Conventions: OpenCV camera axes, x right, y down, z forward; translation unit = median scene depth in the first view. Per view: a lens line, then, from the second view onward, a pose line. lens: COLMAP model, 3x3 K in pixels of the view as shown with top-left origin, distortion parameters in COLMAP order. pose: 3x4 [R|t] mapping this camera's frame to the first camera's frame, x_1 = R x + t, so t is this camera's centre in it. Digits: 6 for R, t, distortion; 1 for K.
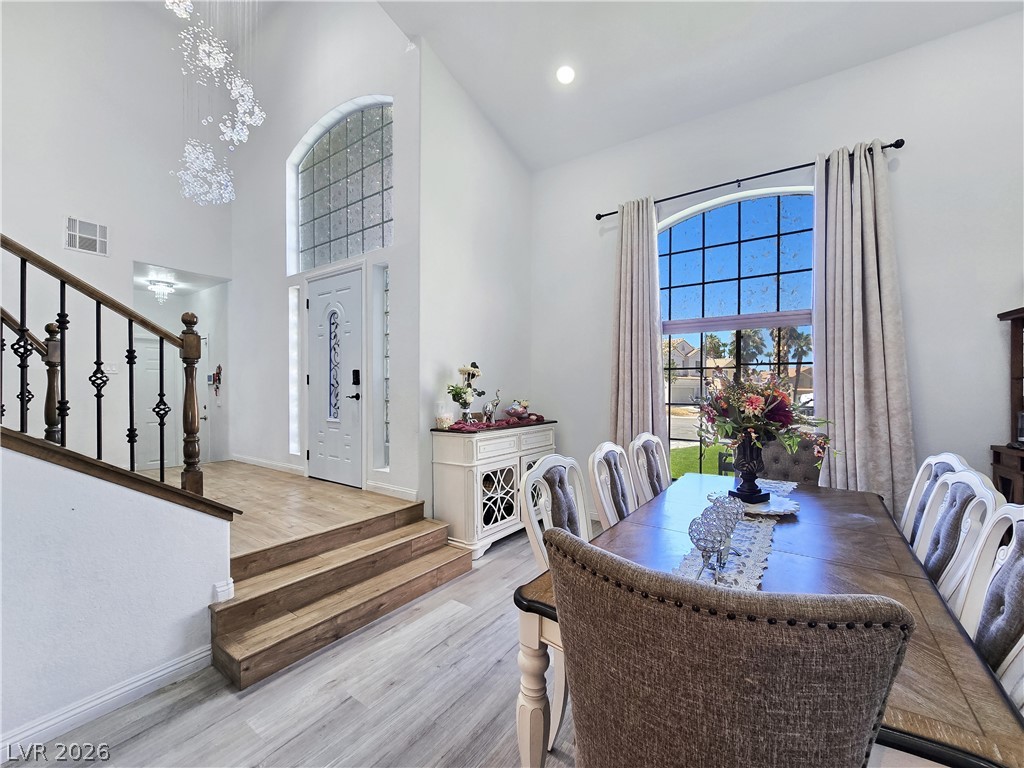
lens RADIAL K [[415.5, 0, 509.6], [0, 415.5, 389.4], [0, 0, 1]] dist [0.001704, -0.001266]
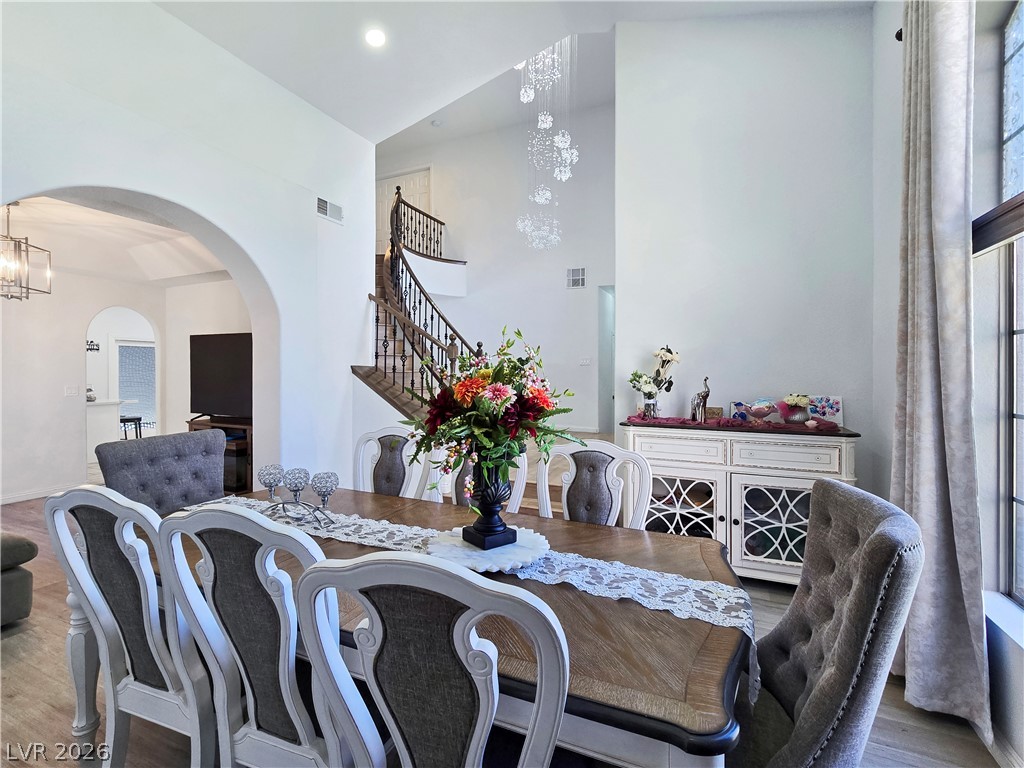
lens RADIAL K [[454.2, 0, 509.8], [0, 454.2, 382.9], [0, 0, 1]] dist [0.002260, 0.001158]
pose [[0.191965, 0.021936, -0.981157, 0.803184], [0.001222, 0.999744, 0.022591, -0.012254], [0.981401, -0.005536, 0.191889, 0.534709]]
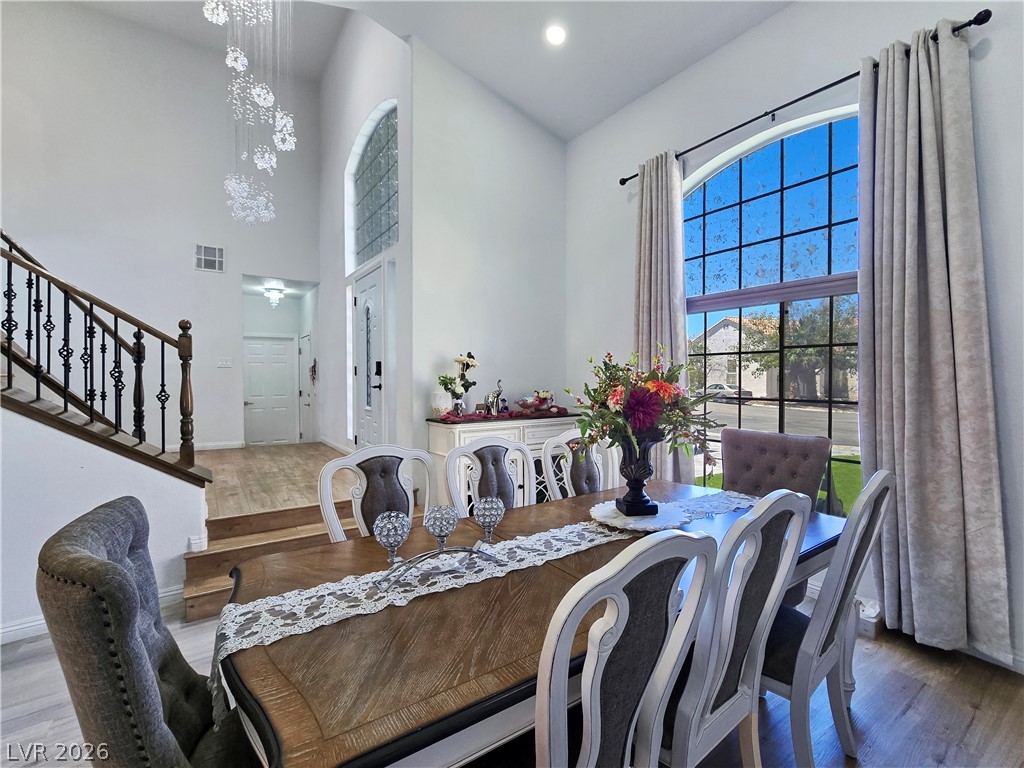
lens RADIAL K [[454.2, 0, 513.7], [0, 454.2, 379.4], [0, 0, 1]] dist [0.002260, 0.001158]
pose [[0.939979, -0.001774, -0.341227, 0.397895], [0.002275, 0.999997, 0.001069, -0.002035], [0.341225, -0.001781, 0.939980, 0.028924]]
